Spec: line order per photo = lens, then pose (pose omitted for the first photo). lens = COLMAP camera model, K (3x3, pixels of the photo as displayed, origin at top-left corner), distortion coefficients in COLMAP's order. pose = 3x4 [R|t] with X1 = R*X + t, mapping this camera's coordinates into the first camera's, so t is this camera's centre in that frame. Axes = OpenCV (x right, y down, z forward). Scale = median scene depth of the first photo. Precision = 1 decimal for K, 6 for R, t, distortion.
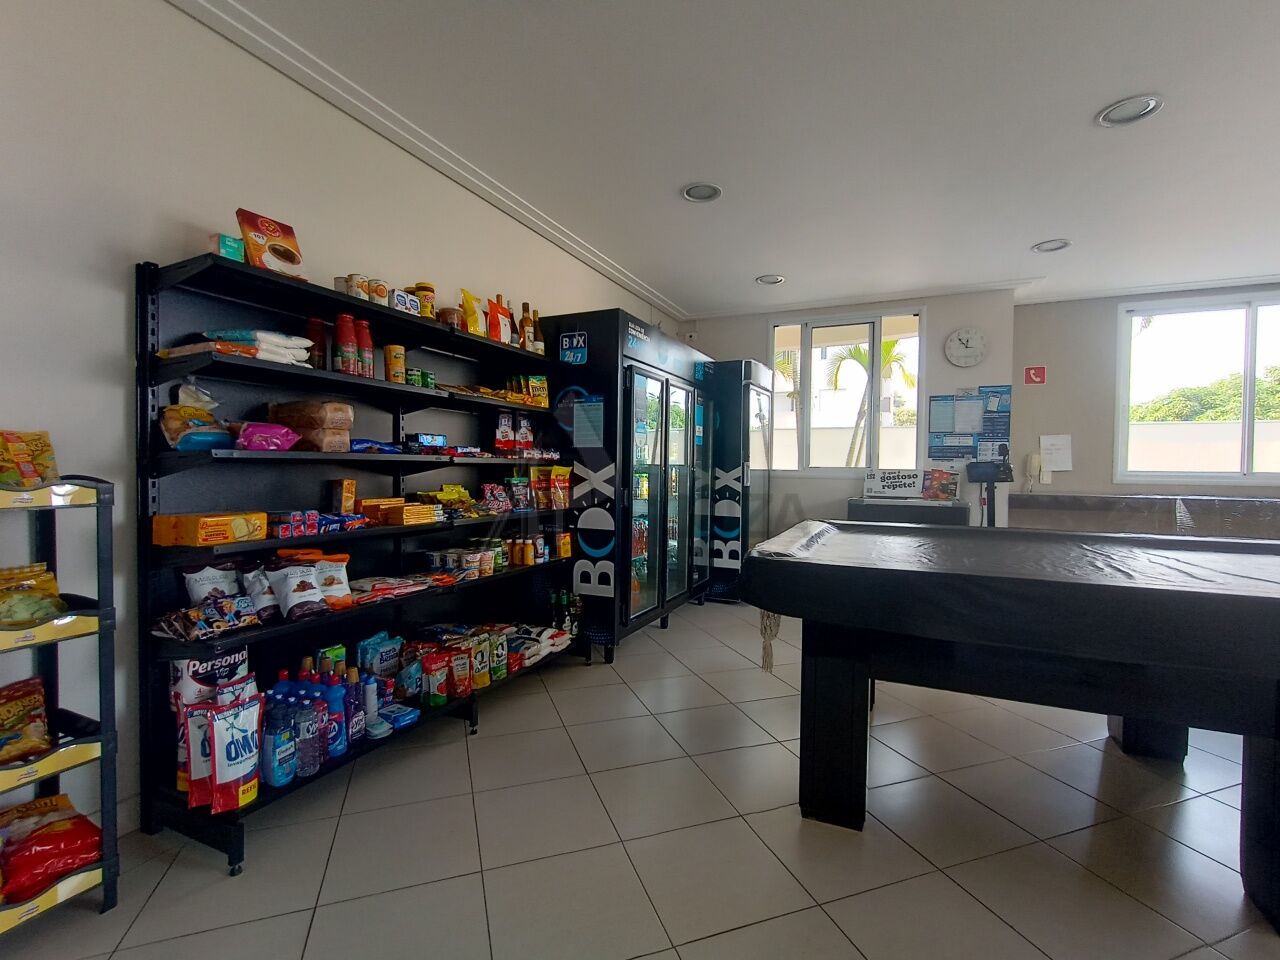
lens RADIAL K [[576.2, 0, 640.0], [0, 576.2, 480.0], [0, 0, 1]] dist [-0.005737, -0.000238]
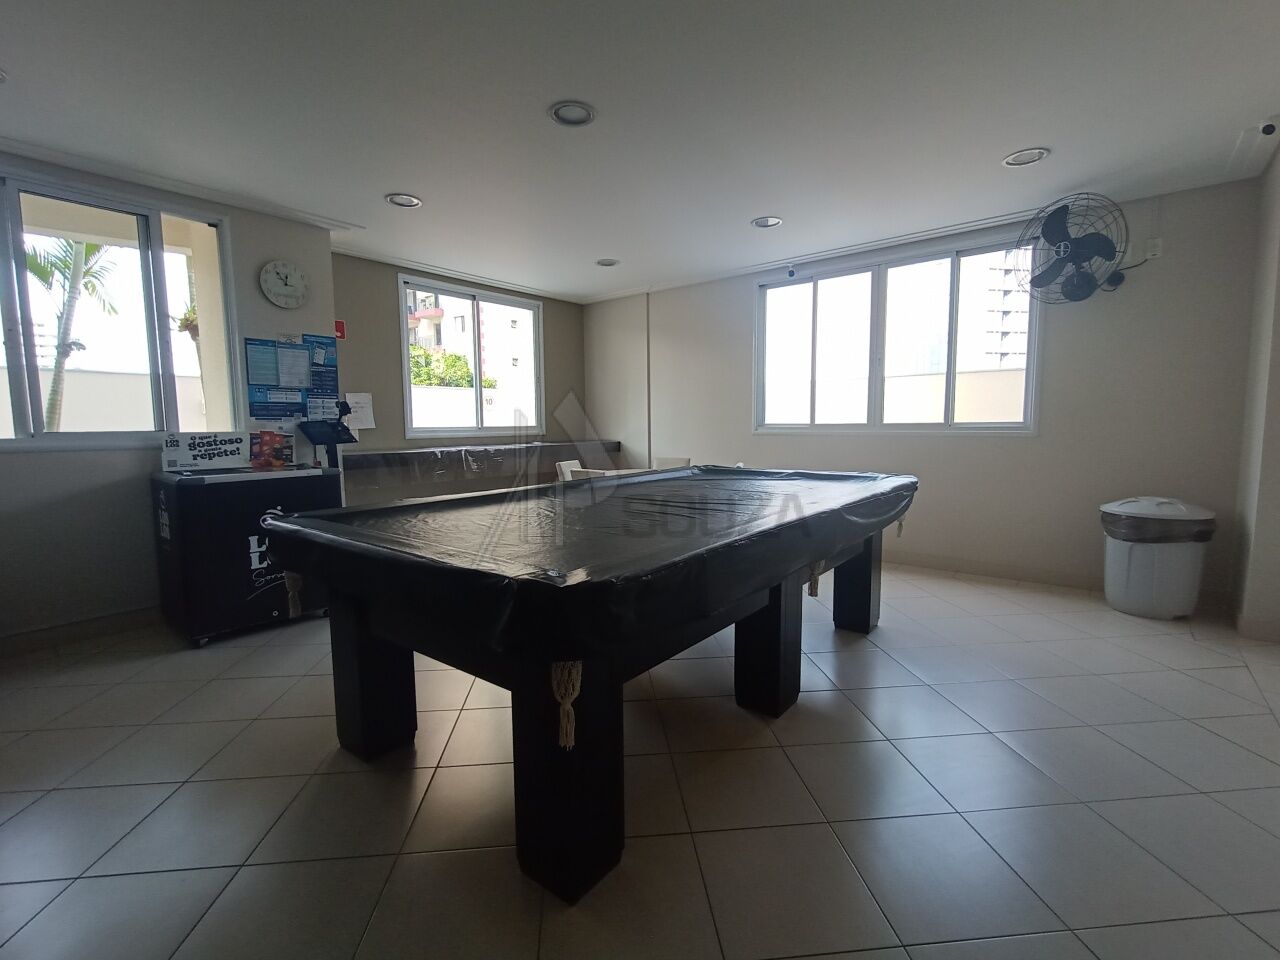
lens RADIAL K [[576.2, 0, 640.0], [0, 576.2, 480.0], [0, 0, 1]] dist [-0.005737, -0.000238]
pose [[0.243664, -0.110708, 0.963520, -0.146082], [0.030636, 0.993847, 0.106445, -0.020027], [-0.969376, 0.003582, 0.245556, 0.288495]]
